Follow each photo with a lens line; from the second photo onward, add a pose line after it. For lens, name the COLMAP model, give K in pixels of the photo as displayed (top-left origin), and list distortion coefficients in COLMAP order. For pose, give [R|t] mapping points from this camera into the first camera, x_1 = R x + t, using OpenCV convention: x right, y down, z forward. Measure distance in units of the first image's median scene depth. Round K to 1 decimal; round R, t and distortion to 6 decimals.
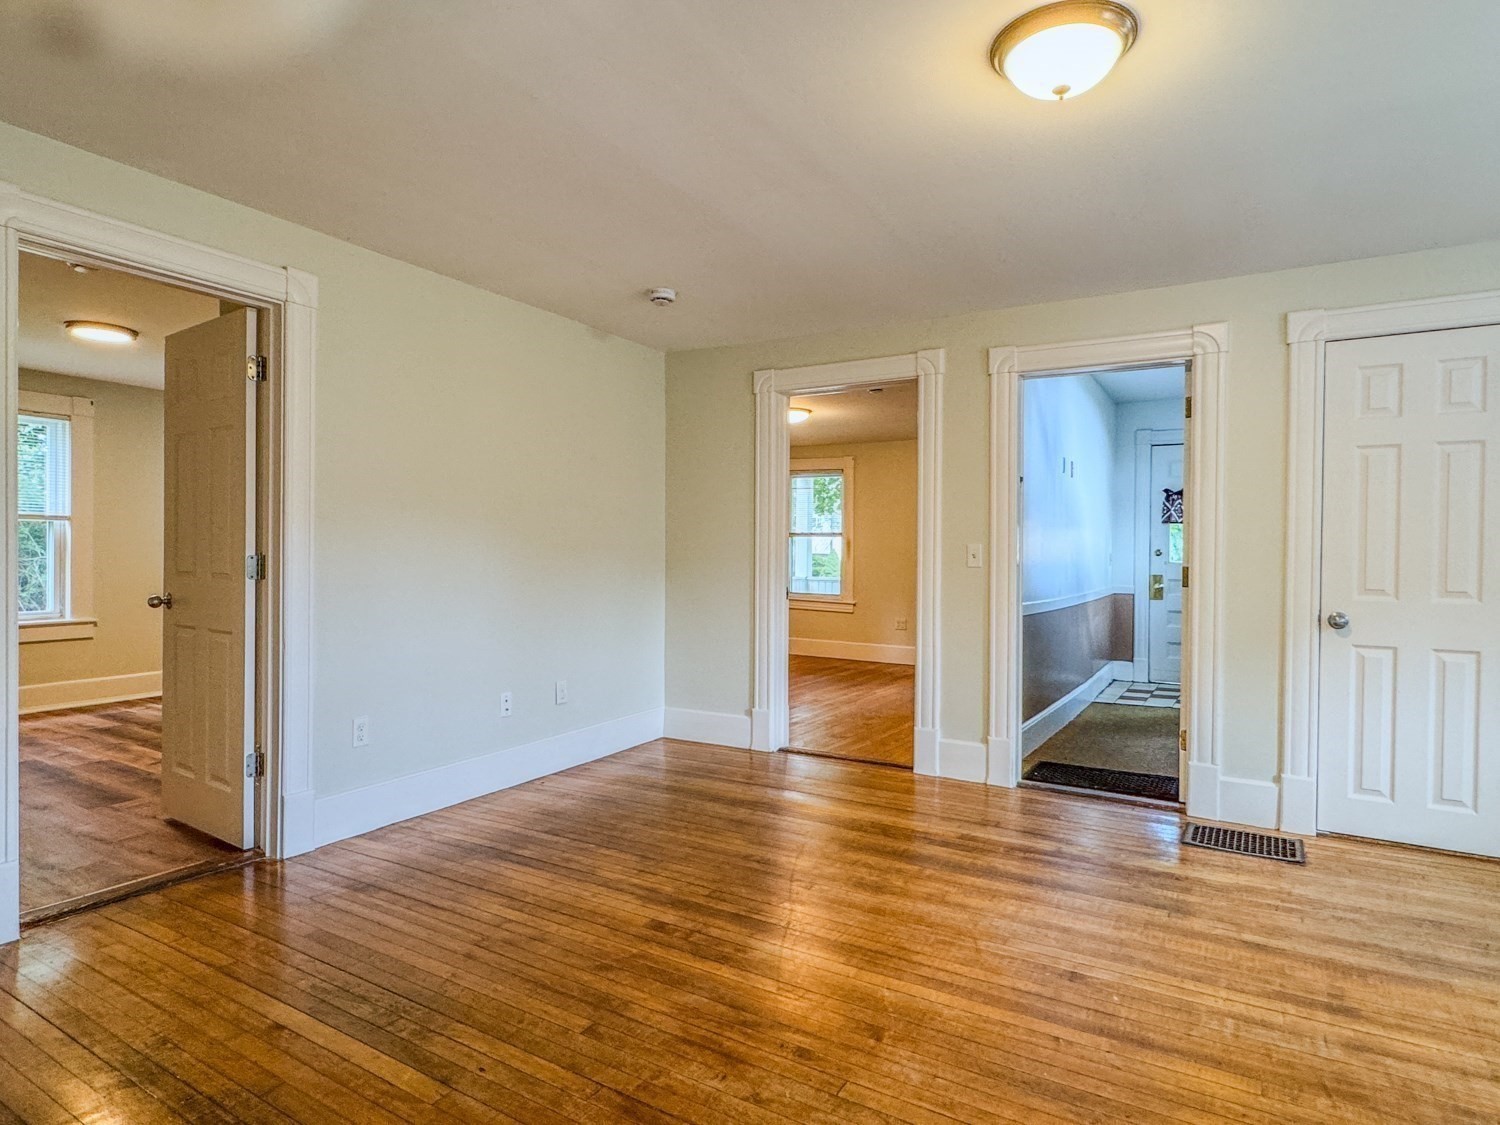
lens RADIAL K [[850.4, 0, 741.7], [0, 850.4, 555.0], [0, 0, 1]] dist [0.001792, 0.000647]
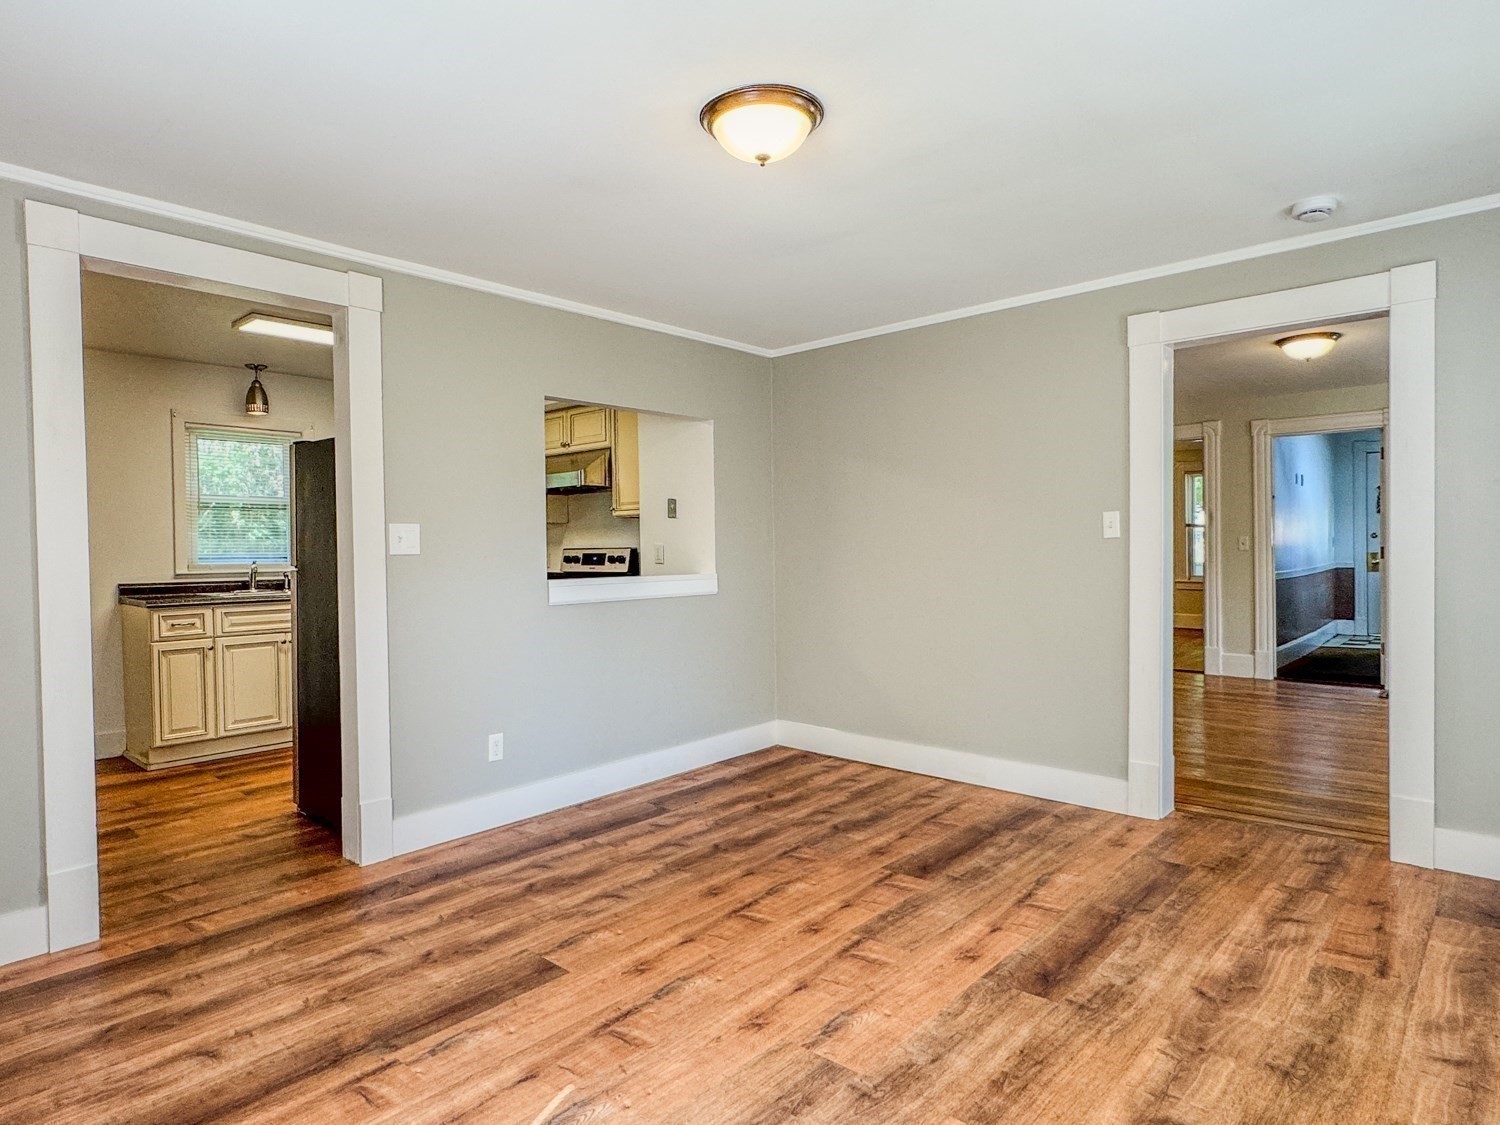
lens RADIAL K [[866.8, 0, 746.8], [0, 866.8, 563.1], [0, 0, 1]] dist [0.000409, 0.002300]
pose [[0.982525, -0.024292, -0.184537, -0.348427], [0.027692, 0.999491, 0.015866, -0.013667], [0.184058, -0.020699, 0.982697, -0.802795]]
